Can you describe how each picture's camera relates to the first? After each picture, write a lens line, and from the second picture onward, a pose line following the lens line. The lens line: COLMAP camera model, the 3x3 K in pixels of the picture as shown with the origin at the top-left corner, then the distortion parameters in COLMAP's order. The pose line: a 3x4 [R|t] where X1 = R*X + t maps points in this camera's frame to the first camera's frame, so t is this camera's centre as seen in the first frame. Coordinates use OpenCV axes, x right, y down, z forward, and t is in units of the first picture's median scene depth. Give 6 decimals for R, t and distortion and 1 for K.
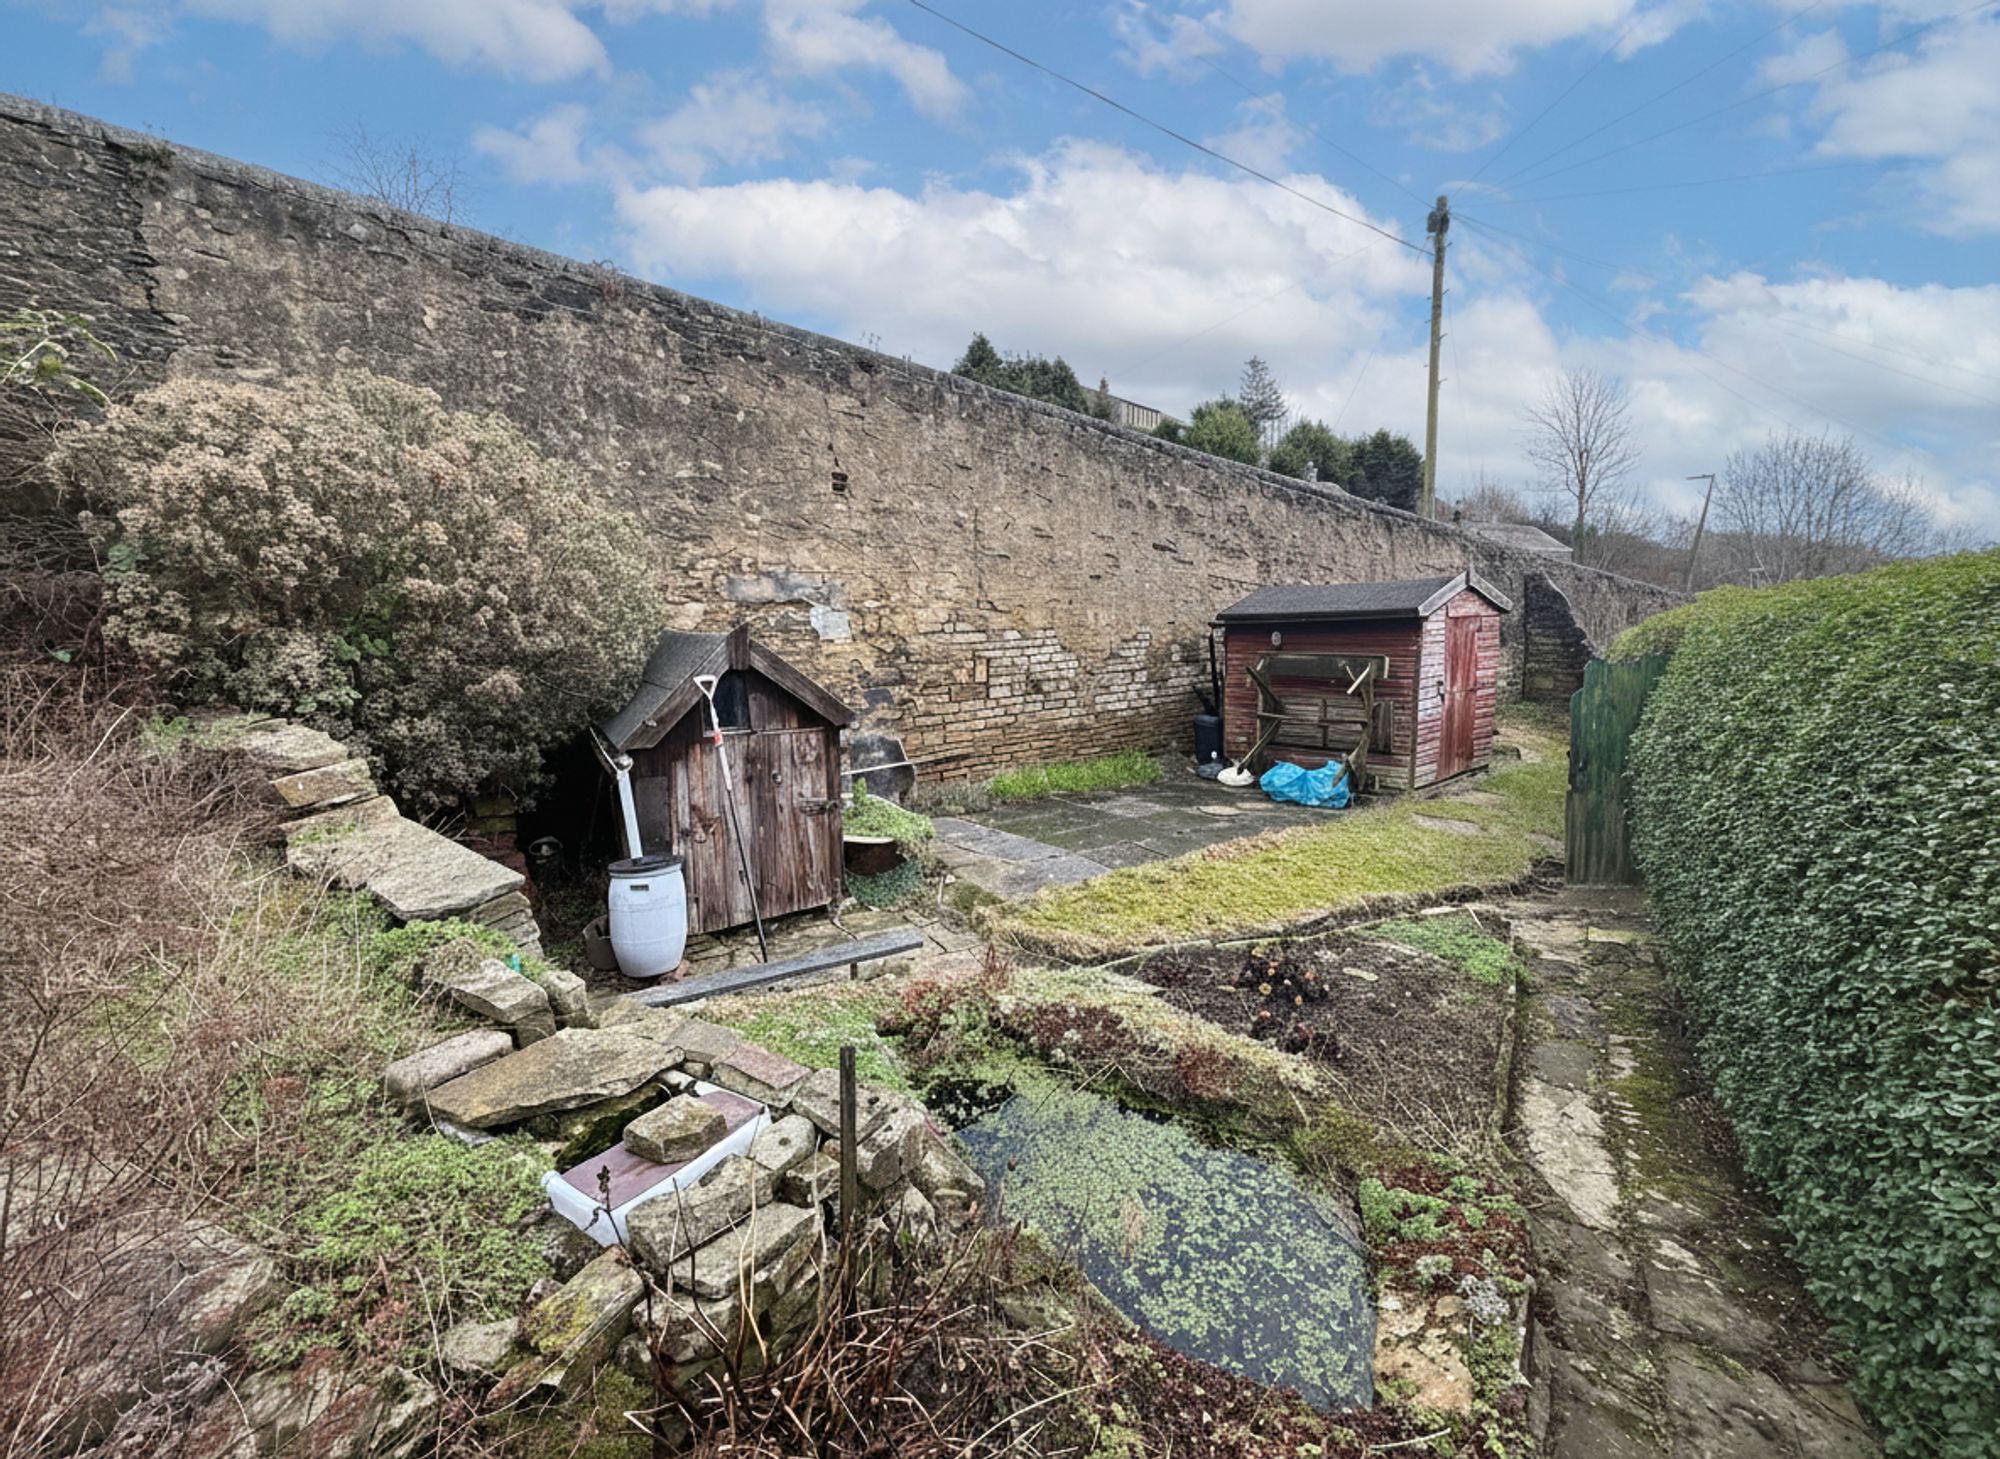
lens RADIAL K [[785.3, 0, 1006.9], [0, 785.3, 725.6], [0, 0, 1]] dist [-0.003668, 0.000209]
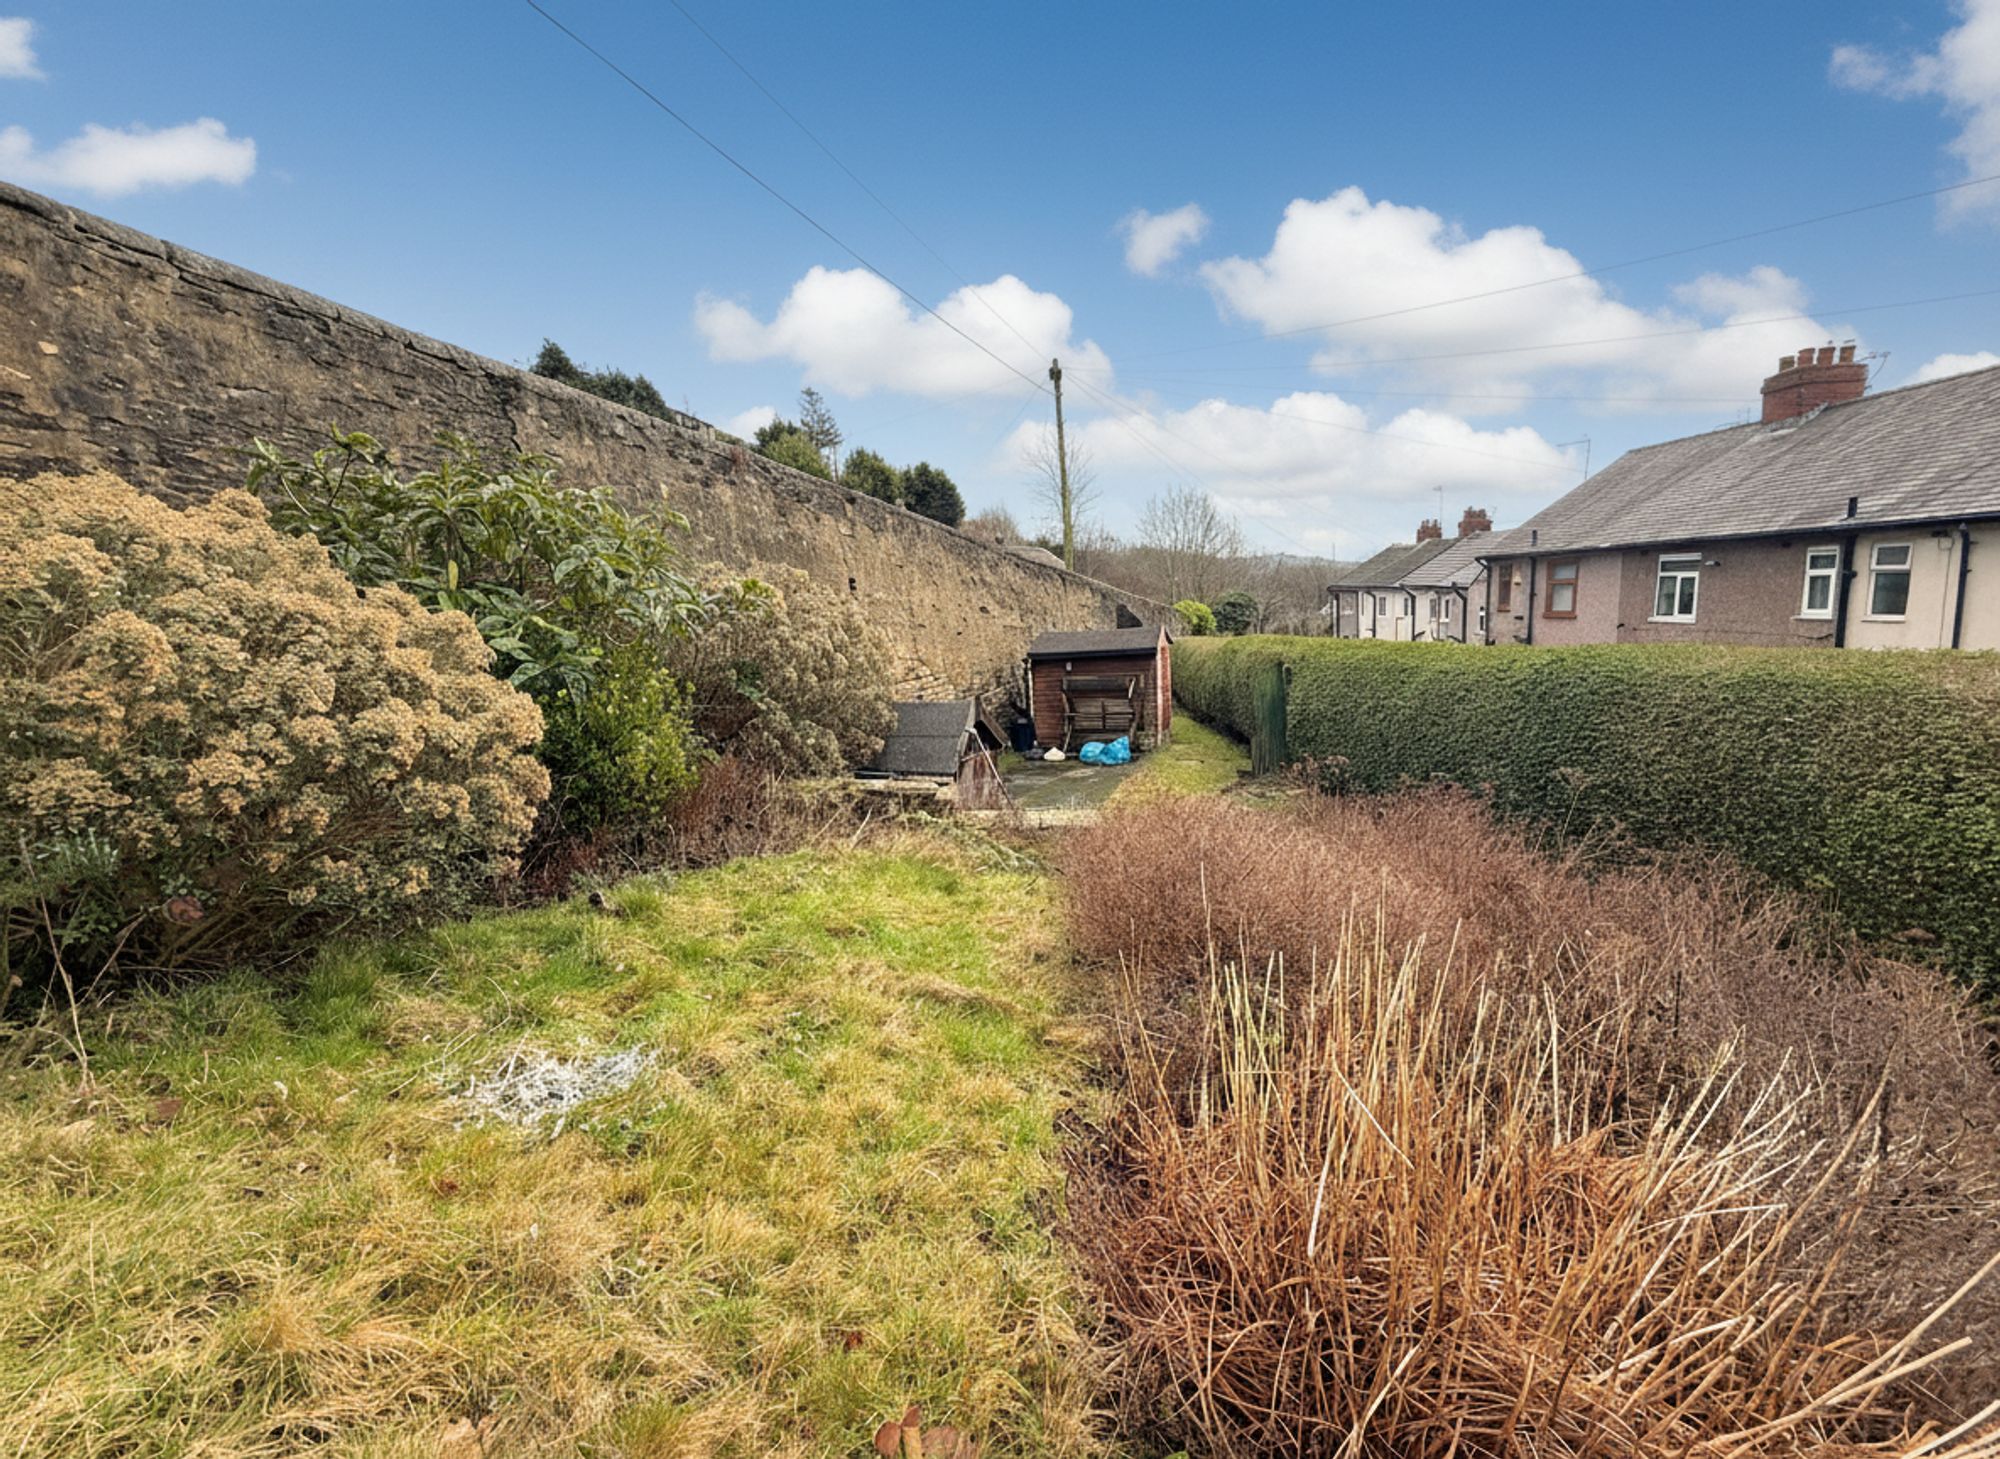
lens RADIAL K [[785.3, 0, 1008.5], [0, 785.3, 714.0], [0, 0, 1]] dist [-0.003668, 0.000209]
pose [[0.834614, -0.107460, 0.540251, -0.672949], [0.116183, 0.993064, 0.018041, -0.060911], [-0.538443, 0.047711, 0.841310, -0.298367]]
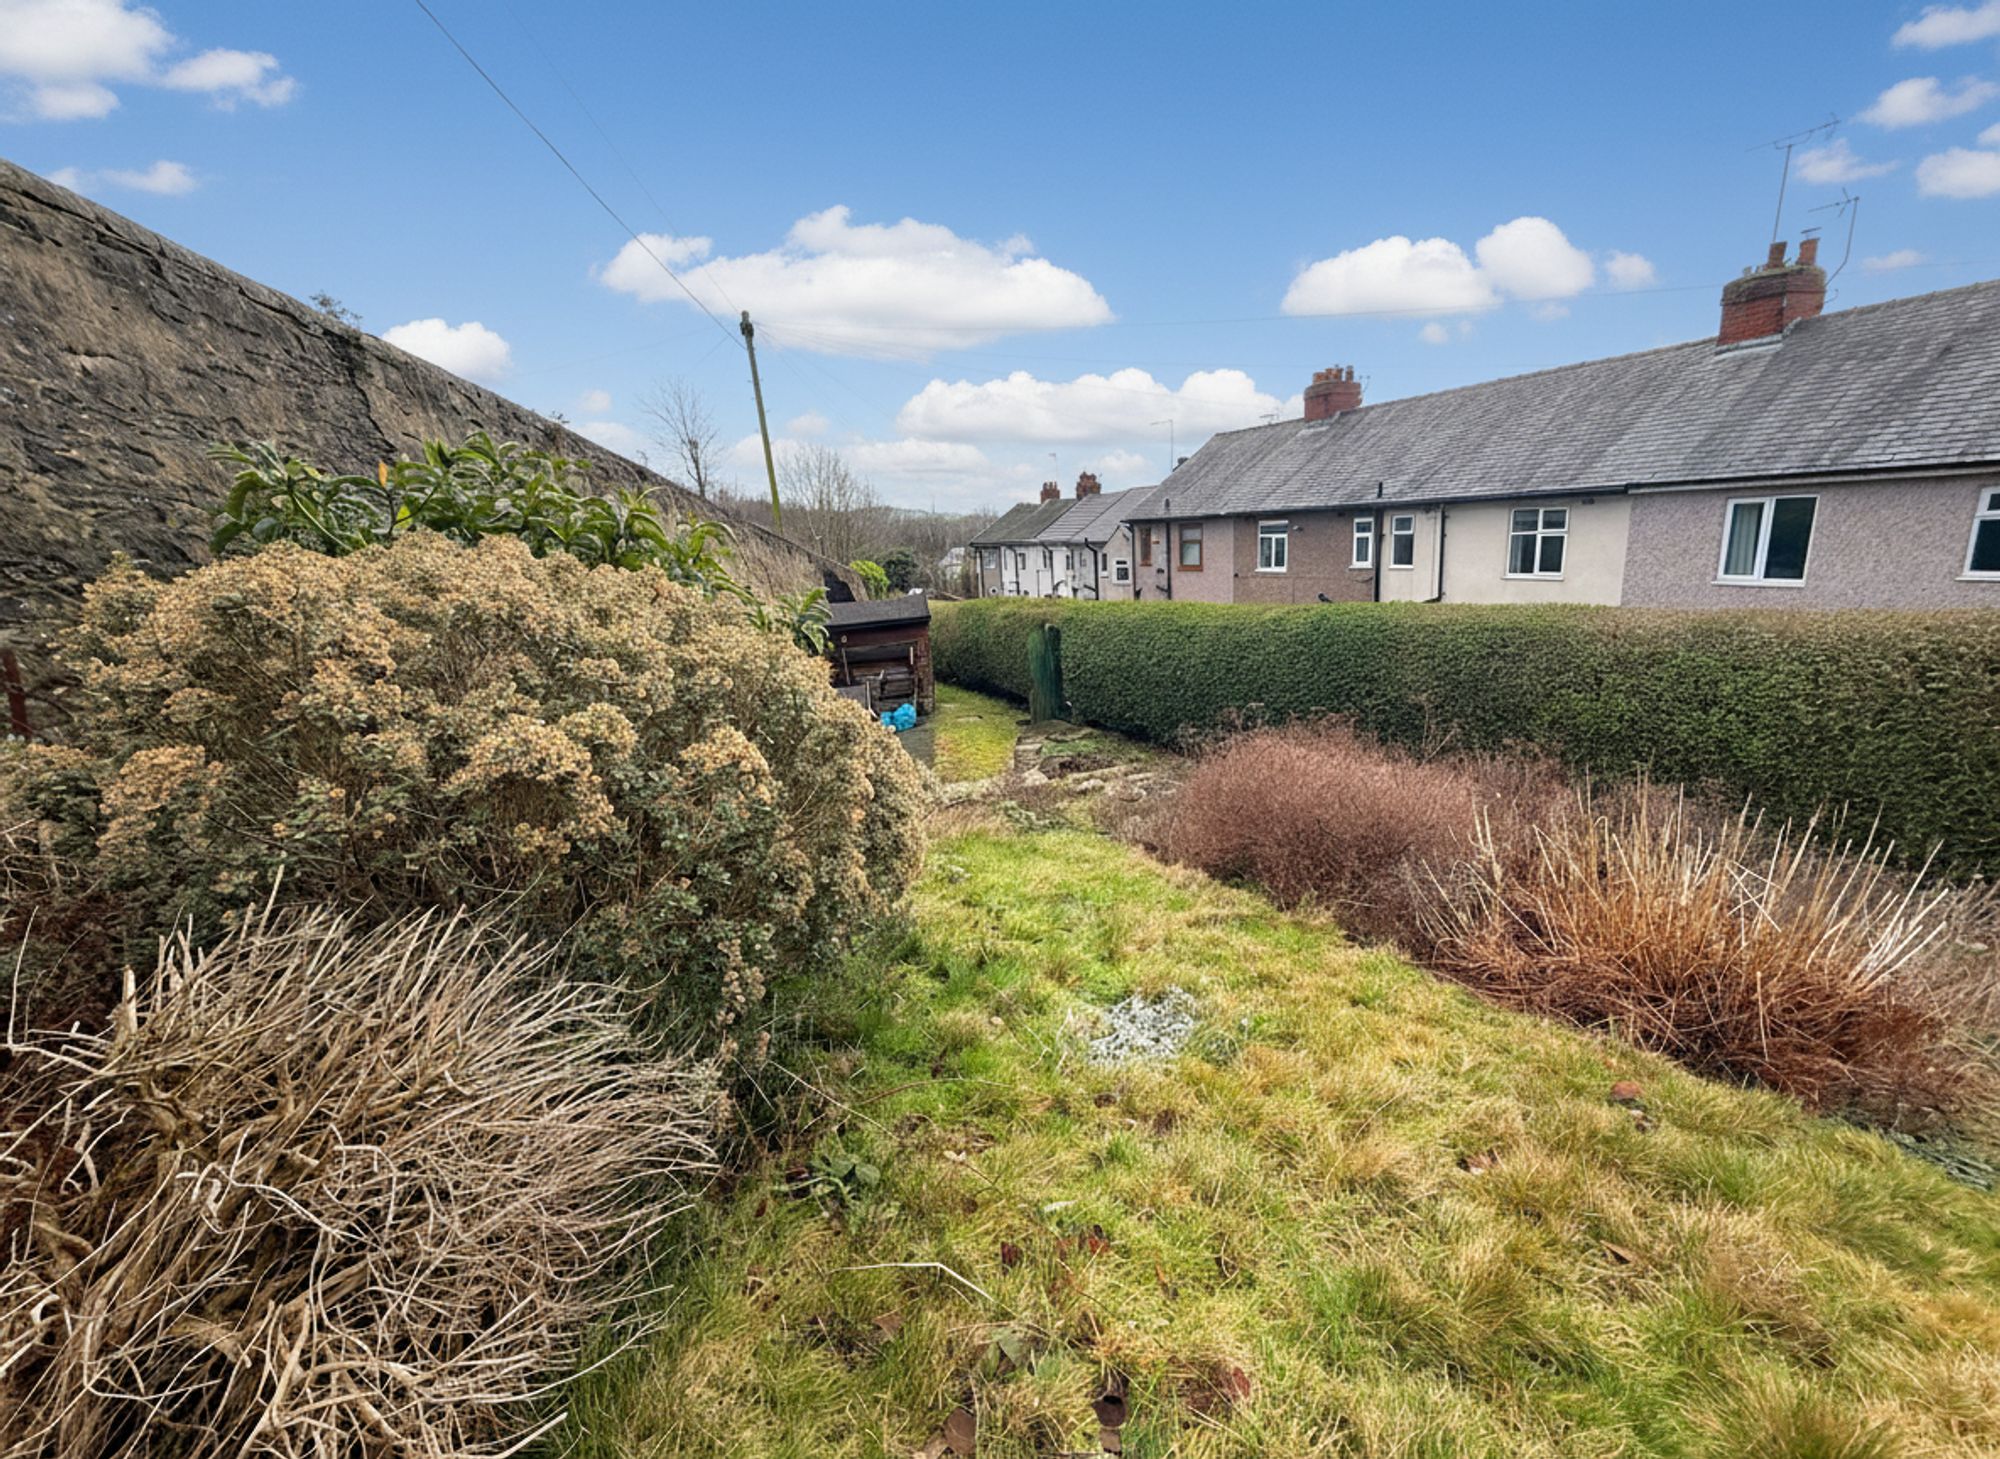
lens RADIAL K [[785.3, 0, 996.1], [0, 785.3, 717.9], [0, 0, 1]] dist [-0.003668, 0.000209]
pose [[0.499537, -0.222338, 0.837274, -0.946782], [0.184291, 0.971654, 0.148071, -0.139652], [-0.846463, 0.080335, 0.526352, -0.128857]]
